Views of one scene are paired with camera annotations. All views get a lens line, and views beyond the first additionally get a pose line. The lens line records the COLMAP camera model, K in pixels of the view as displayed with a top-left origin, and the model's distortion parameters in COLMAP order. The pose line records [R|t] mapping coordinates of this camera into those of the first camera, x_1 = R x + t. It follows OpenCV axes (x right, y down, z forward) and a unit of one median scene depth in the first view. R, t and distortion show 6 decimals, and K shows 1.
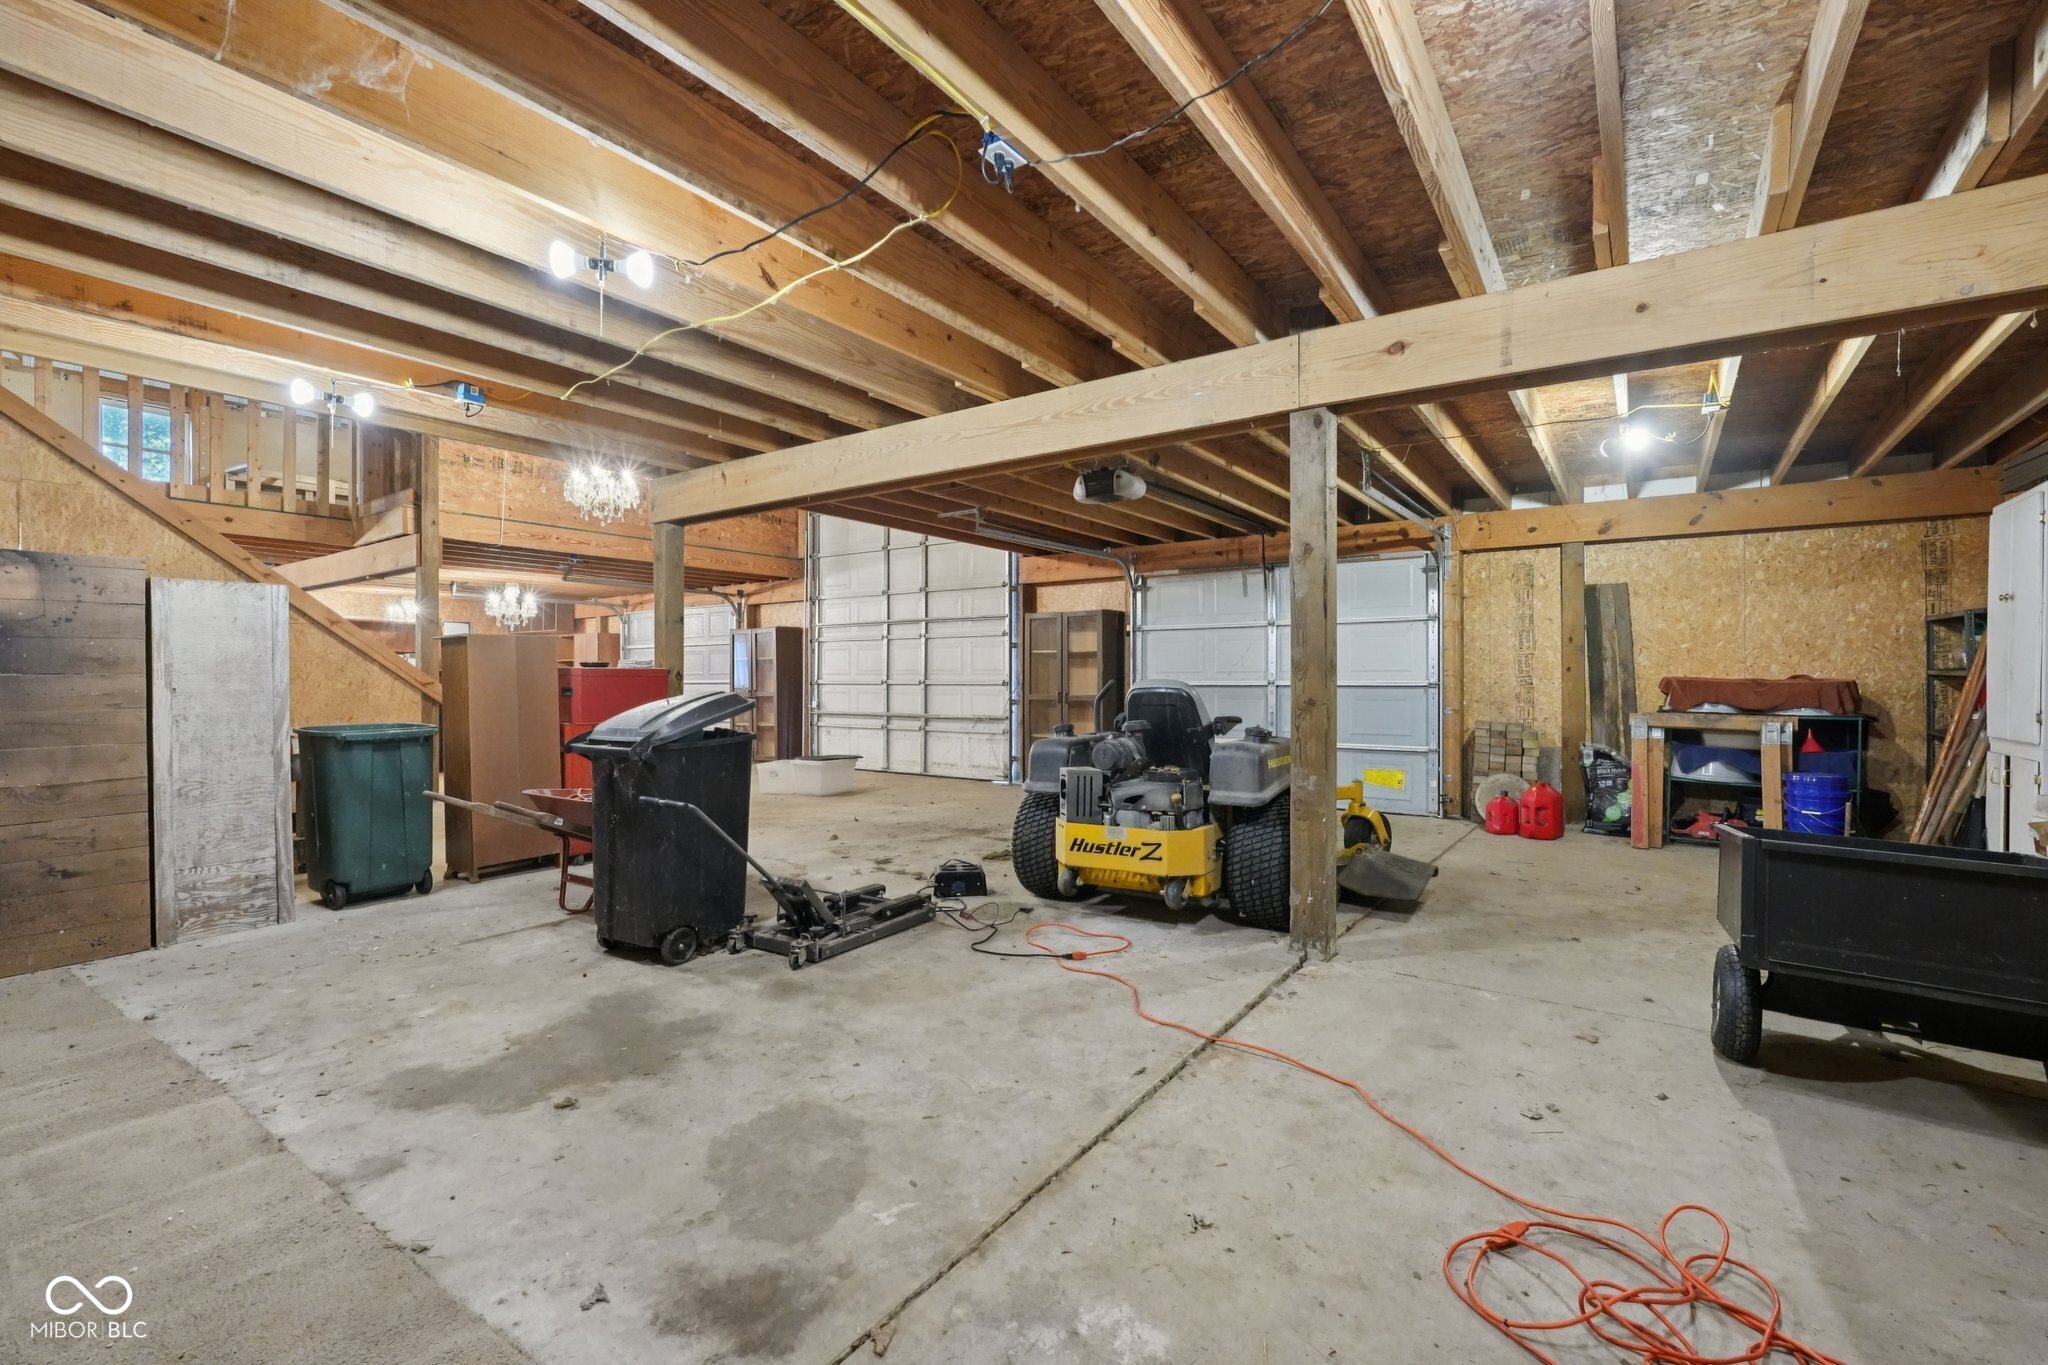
lens RADIAL K [[895.5, 0, 1020.1], [0, 895.5, 691.8], [0, 0, 1]] dist [-0.002083, 0.000448]
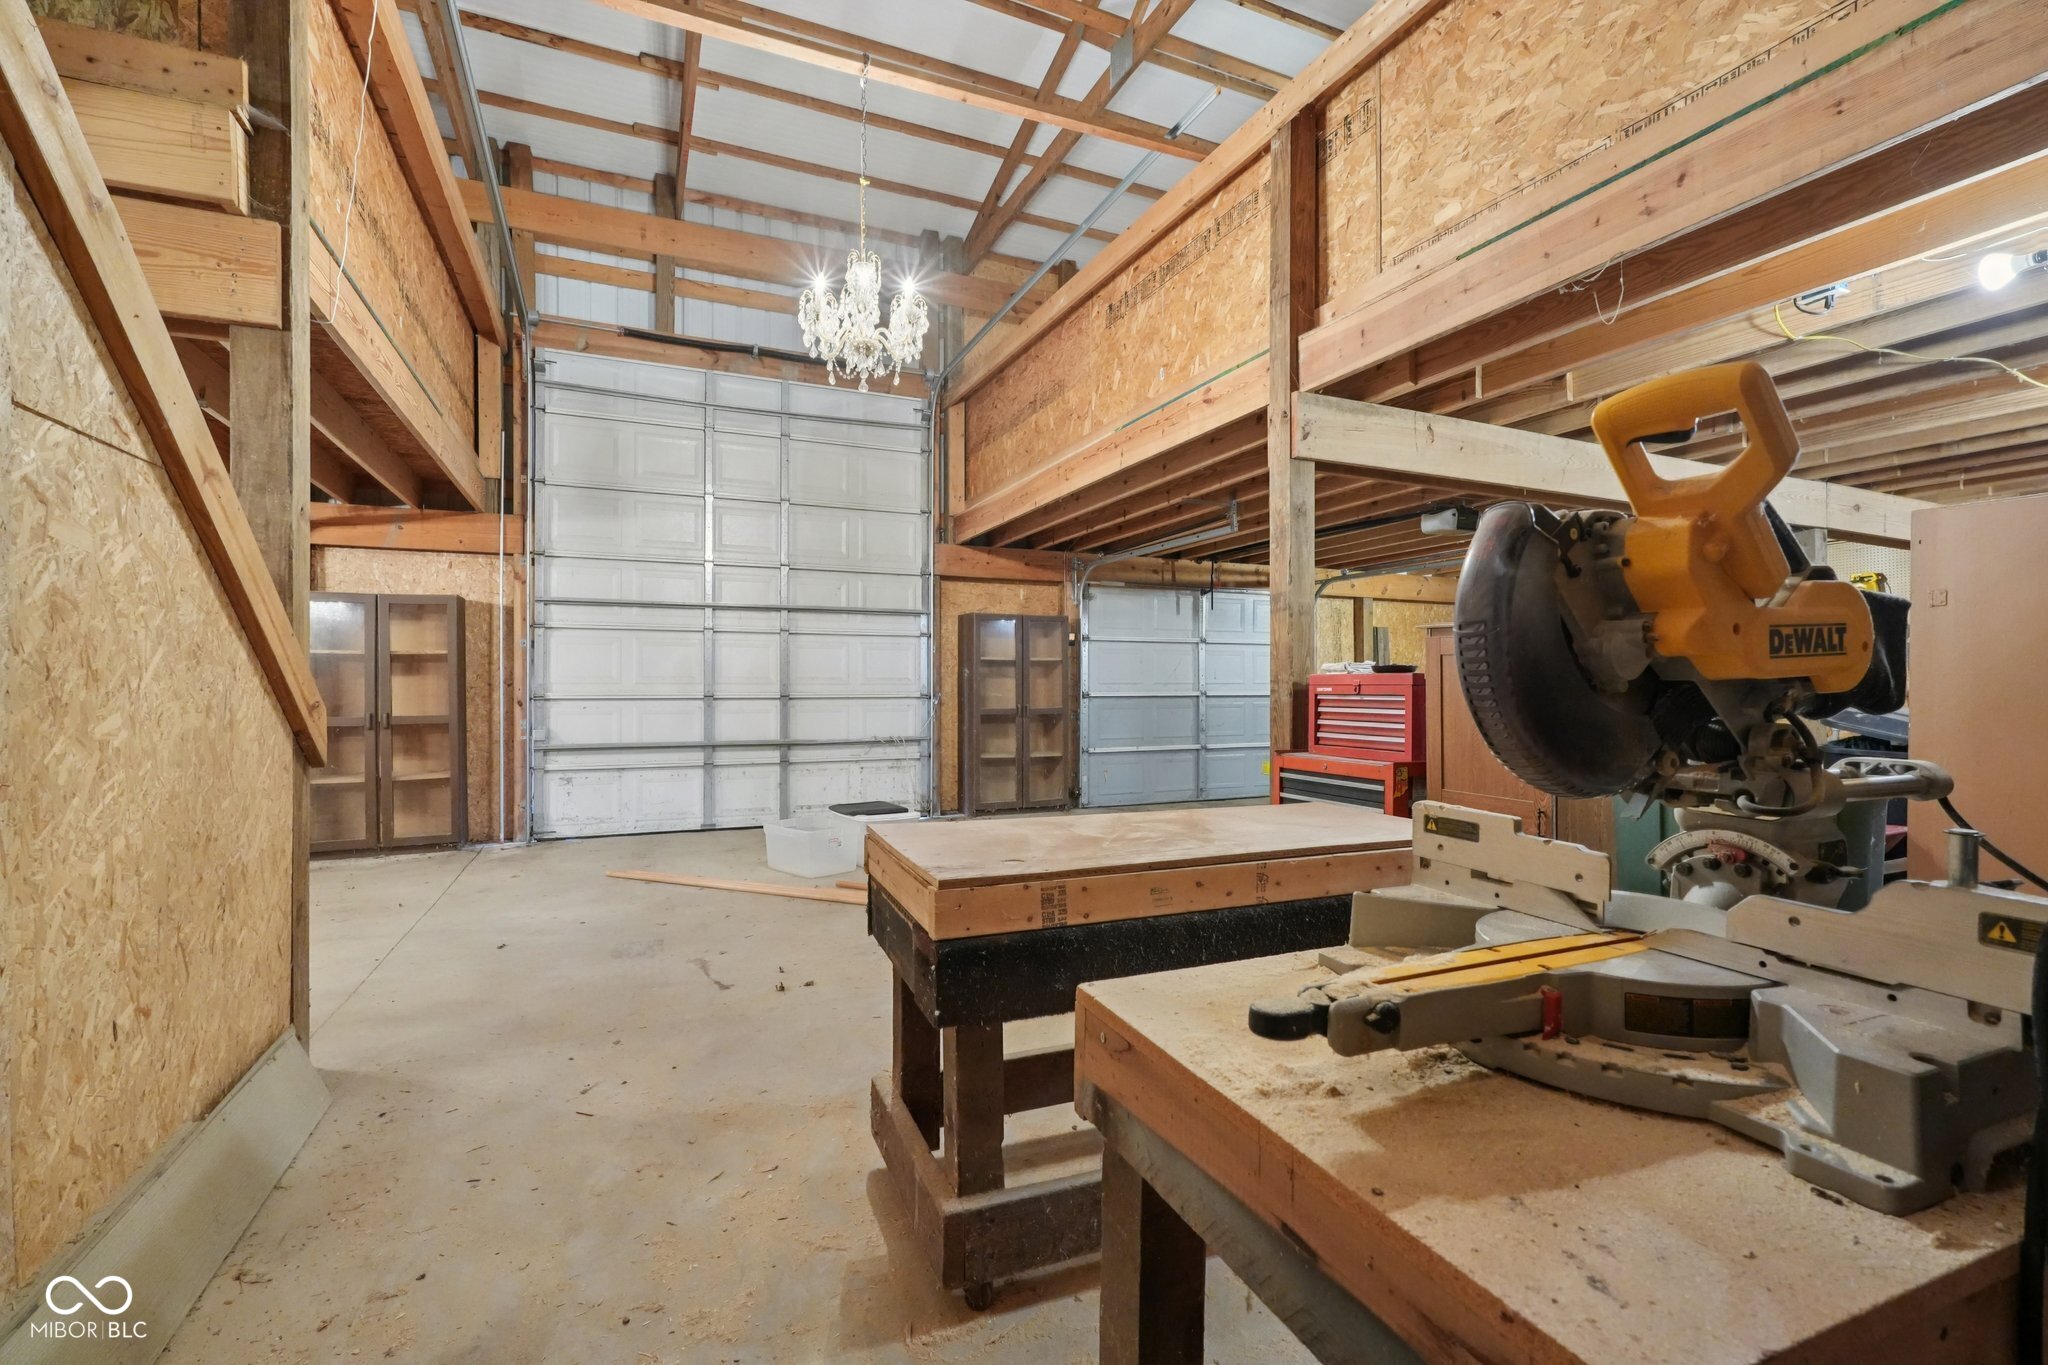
lens RADIAL K [[912.0, 0, 1019.1], [0, 912.0, 680.8], [0, 0, 1]] dist [-0.002090, 0.000652]
pose [[0.517379, 0.007198, 0.855726, -0.620901], [0.015003, 0.999735, -0.017481, -0.006328], [-0.855625, 0.021882, 0.517134, 0.454173]]
